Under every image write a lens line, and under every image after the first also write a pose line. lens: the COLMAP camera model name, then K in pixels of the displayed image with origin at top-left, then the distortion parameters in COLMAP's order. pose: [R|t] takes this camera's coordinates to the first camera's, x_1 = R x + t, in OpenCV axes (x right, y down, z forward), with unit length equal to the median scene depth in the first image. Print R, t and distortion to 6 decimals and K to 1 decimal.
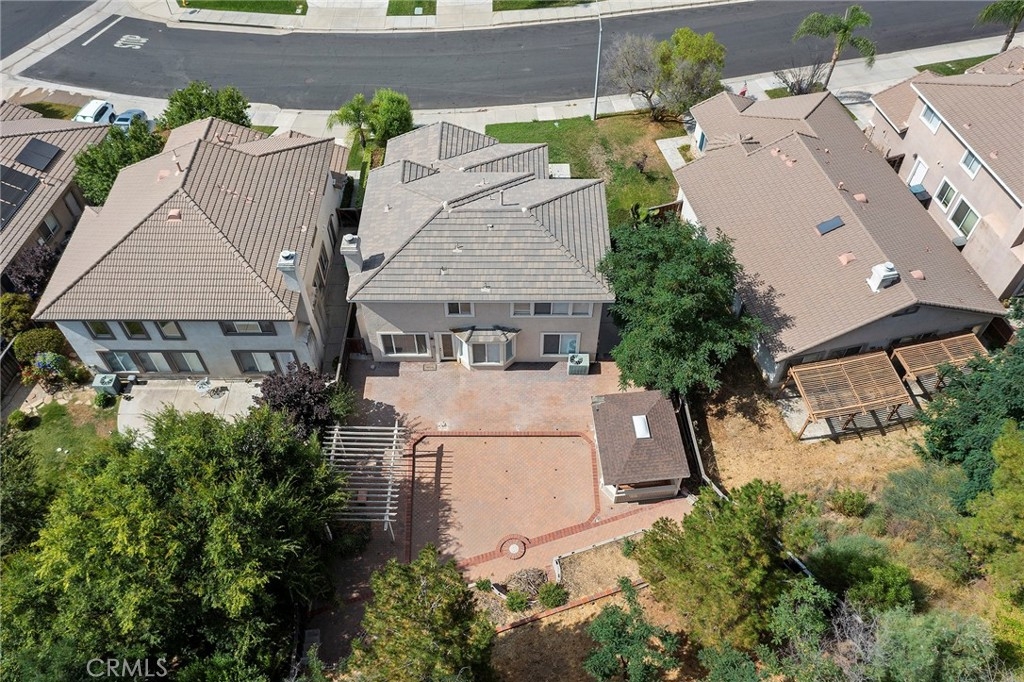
lens RADIAL K [[810.0, 0, 508.4], [0, 810.0, 338.4], [0, 0, 1]] dist [-0.006741, -0.009057]
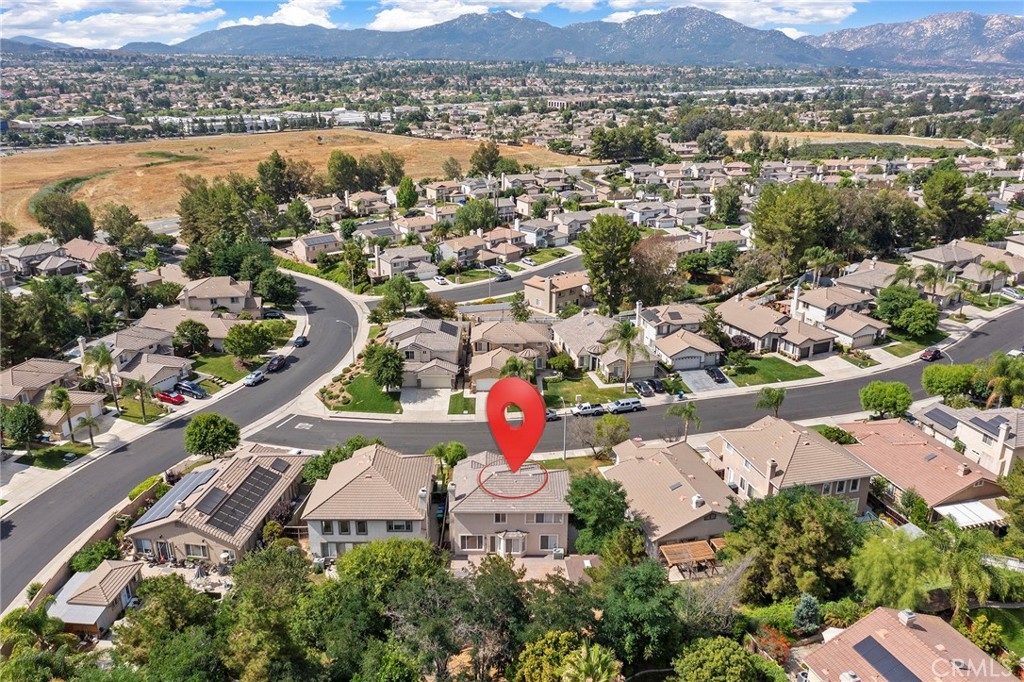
lens RADIAL K [[810.0, 0, 508.4], [0, 810.0, 338.4], [0, 0, 1]] dist [-0.006741, -0.009057]
pose [[0.999887, 0.004351, 0.014390, -0.070354], [0.003798, 0.853054, -0.521808, 0.647903], [-0.014545, 0.521804, 0.852941, -1.018179]]
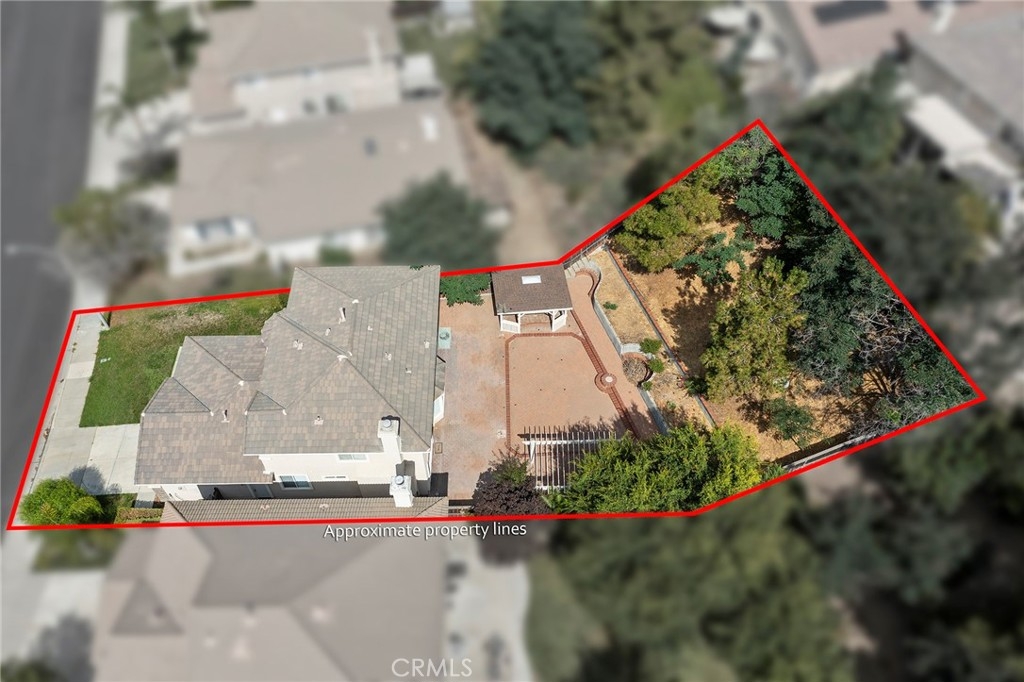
lens RADIAL K [[810.0, 0, 508.4], [0, 810.0, 338.4], [0, 0, 1]] dist [-0.006741, -0.009057]
pose [[-0.019519, -0.776562, 0.629739, -0.713679], [0.786035, 0.377328, 0.489665, -0.510854], [-0.617874, 0.504555, 0.603040, 0.216515]]
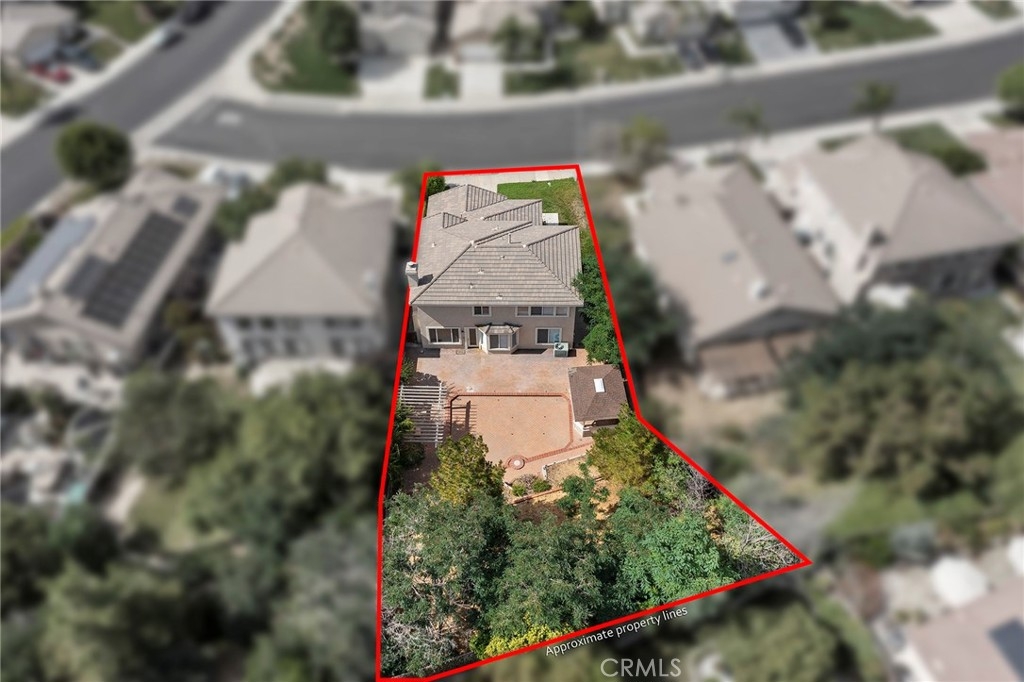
lens RADIAL K [[810.0, 0, 508.4], [0, 810.0, 338.4], [0, 0, 1]] dist [-0.006741, -0.009057]
pose [[0.999978, 0.003617, -0.005551, -0.001675], [-0.003846, 0.999120, -0.041761, 0.076547], [0.005395, 0.041782, 0.999112, -0.503600]]
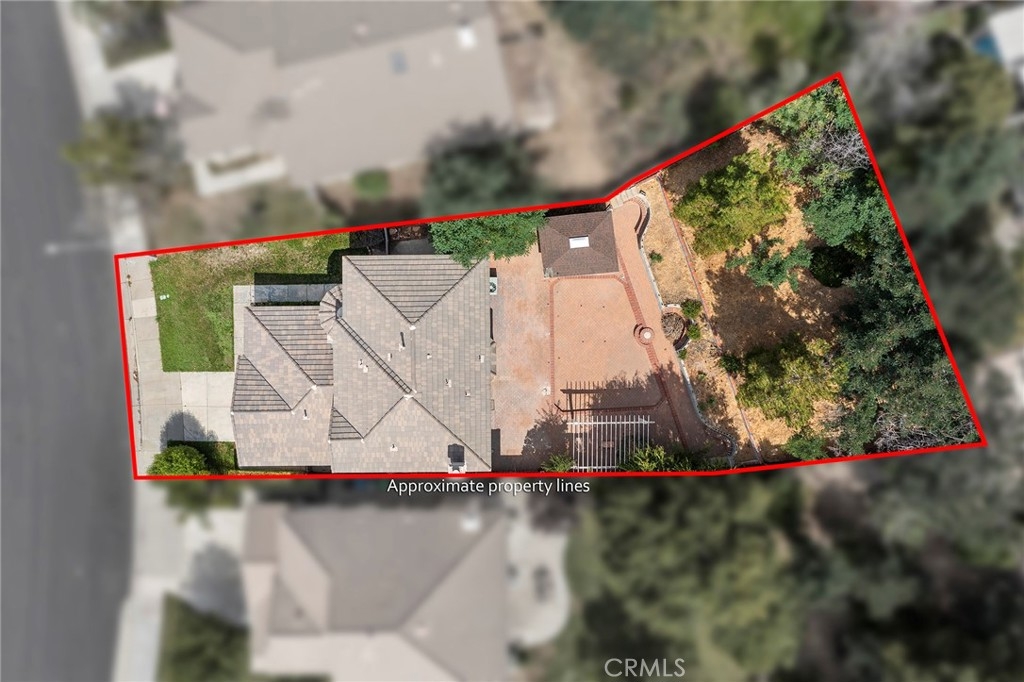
lens RADIAL K [[810.0, 0, 508.4], [0, 810.0, 338.4], [0, 0, 1]] dist [-0.006741, -0.009057]
pose [[-0.016876, -0.999681, 0.018774, -0.019599], [0.785691, -0.001646, 0.618617, -0.753908], [-0.618389, 0.025190, 0.785468, 0.003276]]
